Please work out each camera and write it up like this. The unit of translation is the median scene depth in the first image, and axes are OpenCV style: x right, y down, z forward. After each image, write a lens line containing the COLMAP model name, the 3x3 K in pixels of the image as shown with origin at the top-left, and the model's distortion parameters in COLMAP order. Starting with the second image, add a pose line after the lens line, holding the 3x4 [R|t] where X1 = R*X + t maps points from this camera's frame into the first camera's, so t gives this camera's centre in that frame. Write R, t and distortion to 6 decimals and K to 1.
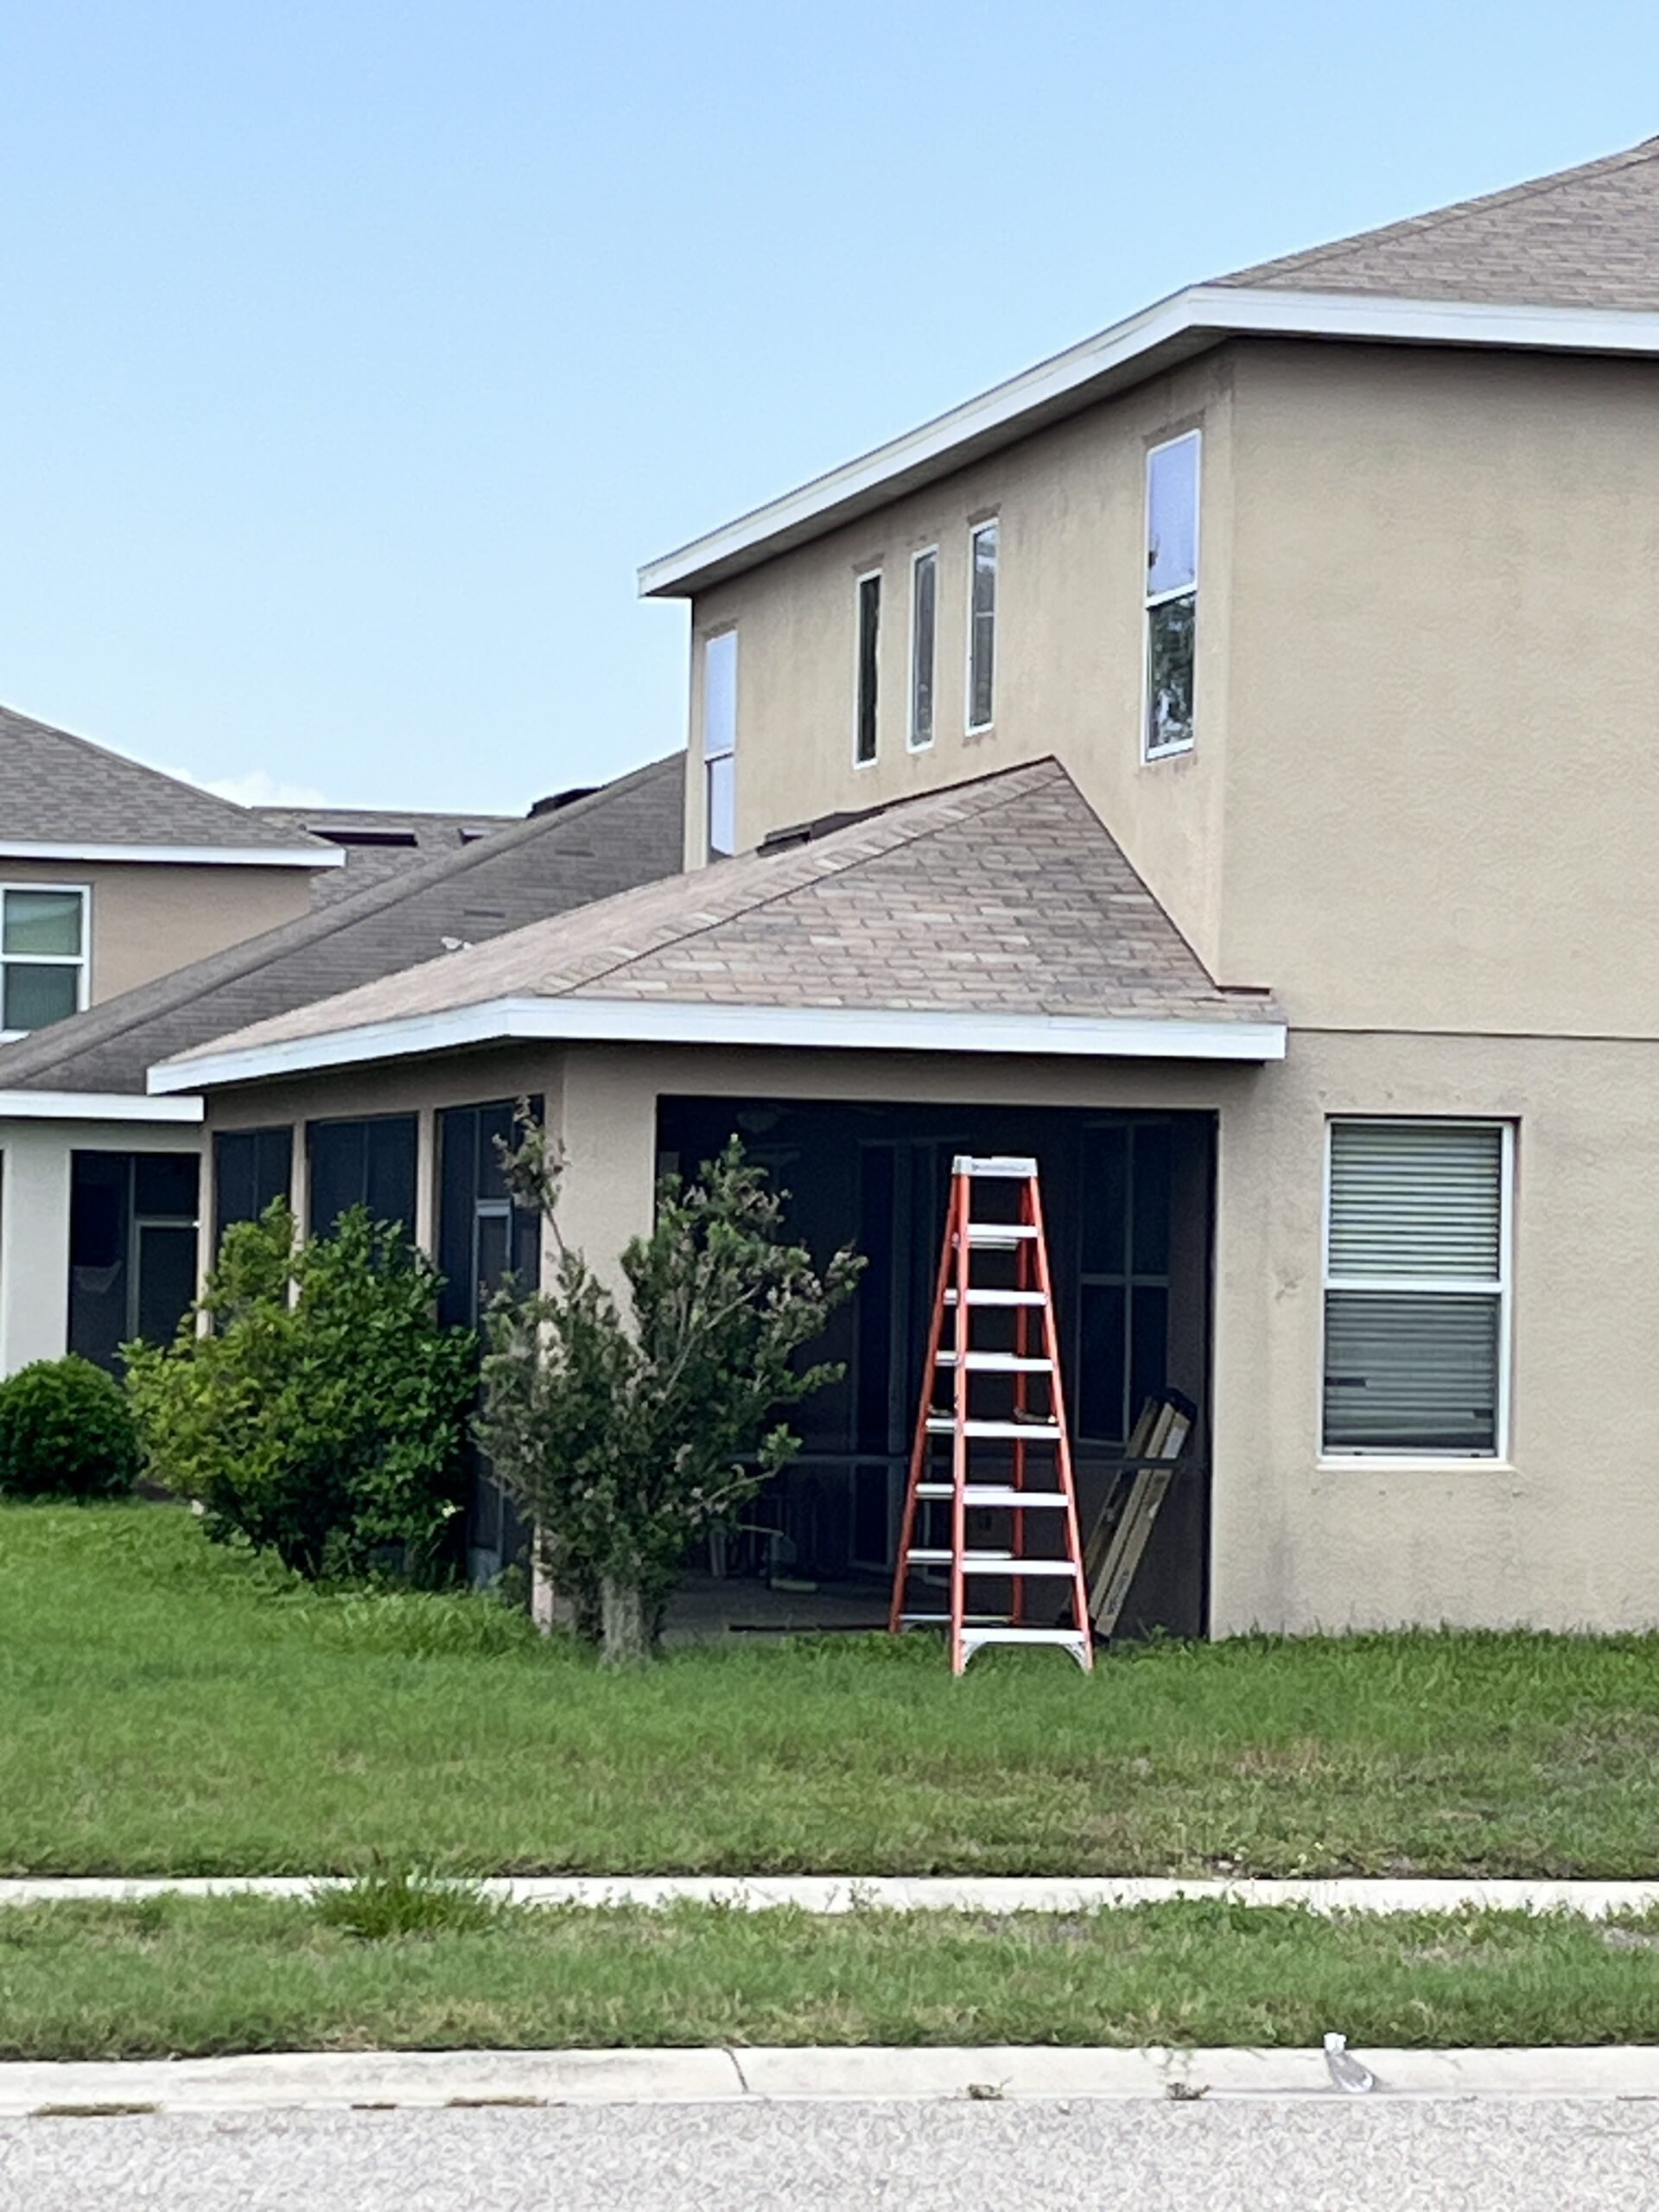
lens RADIAL K [[6569.7, 0, 829.5], [0, 6569.7, 1106.0], [0, 0, 1]] dist [0.048941, 0.613941]
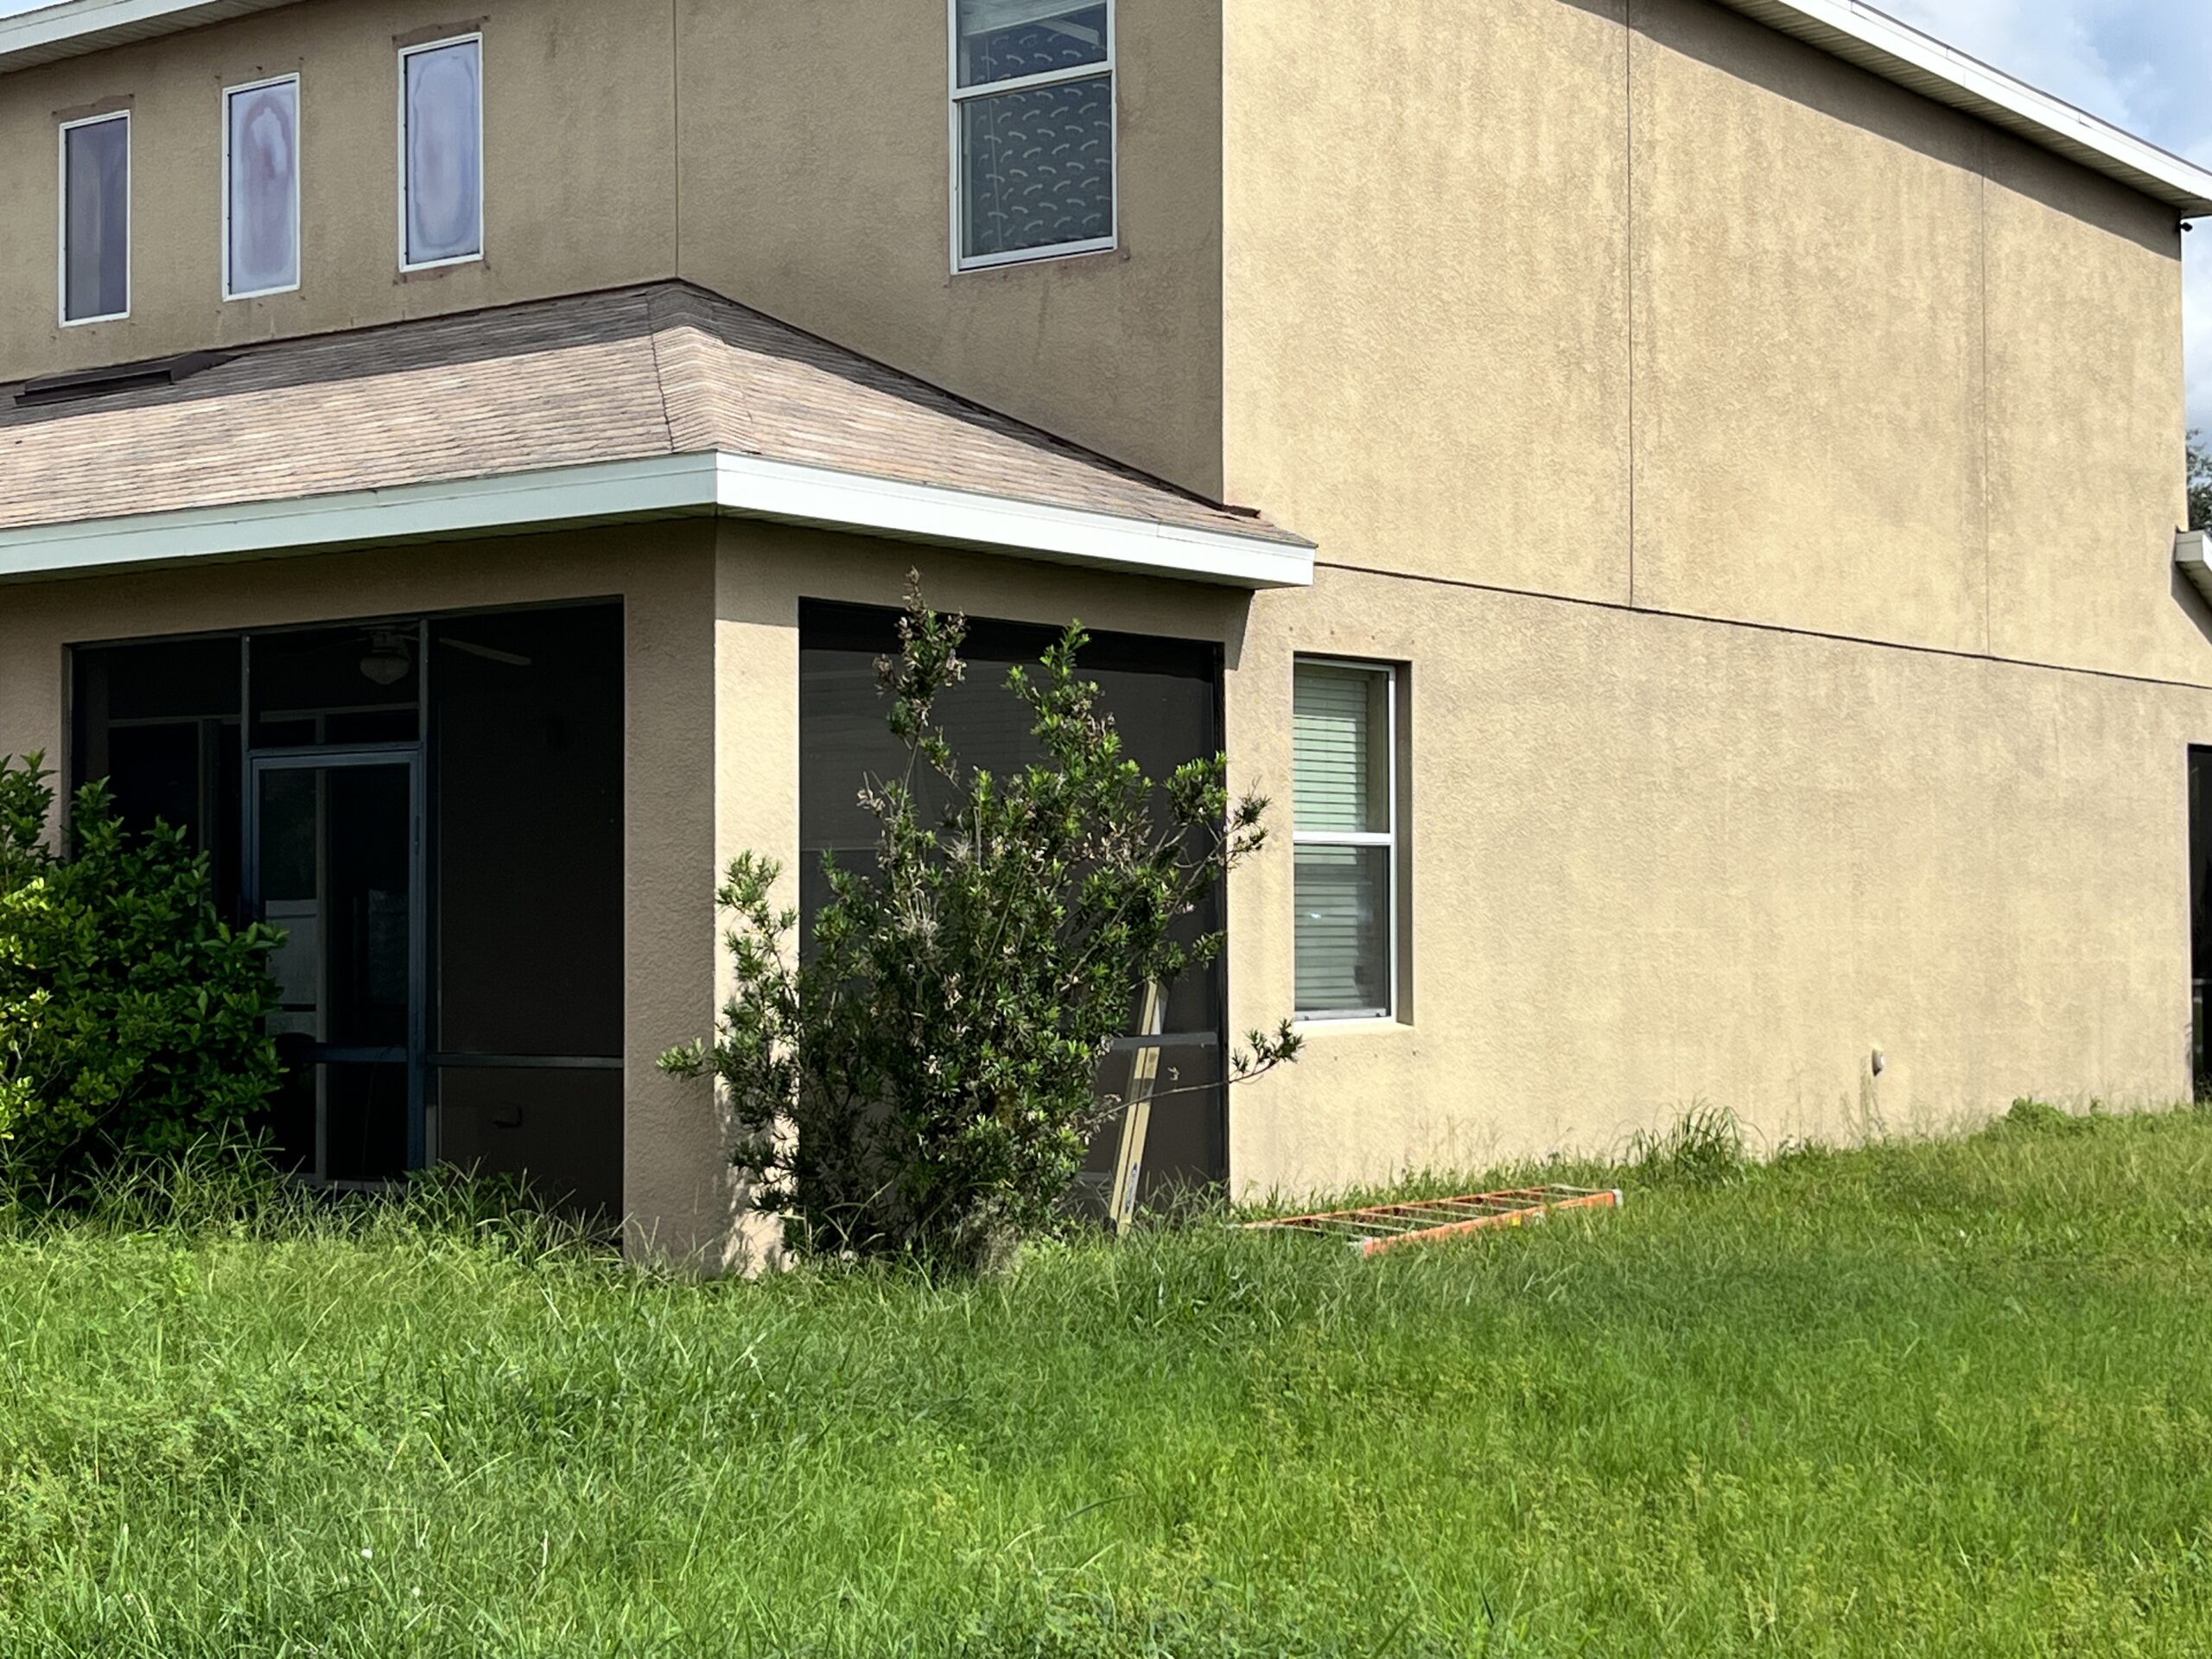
lens RADIAL K [[3463.7, 0, 1112.2], [0, 3463.7, 826.1], [0, 0, 1]] dist [0.211899, -1.012809]
pose [[0.754684, -0.007450, 0.656046, -0.262143], [0.005773, 0.999972, 0.004714, 0.023159], [-0.656063, 0.000230, 0.754707, 0.645689]]
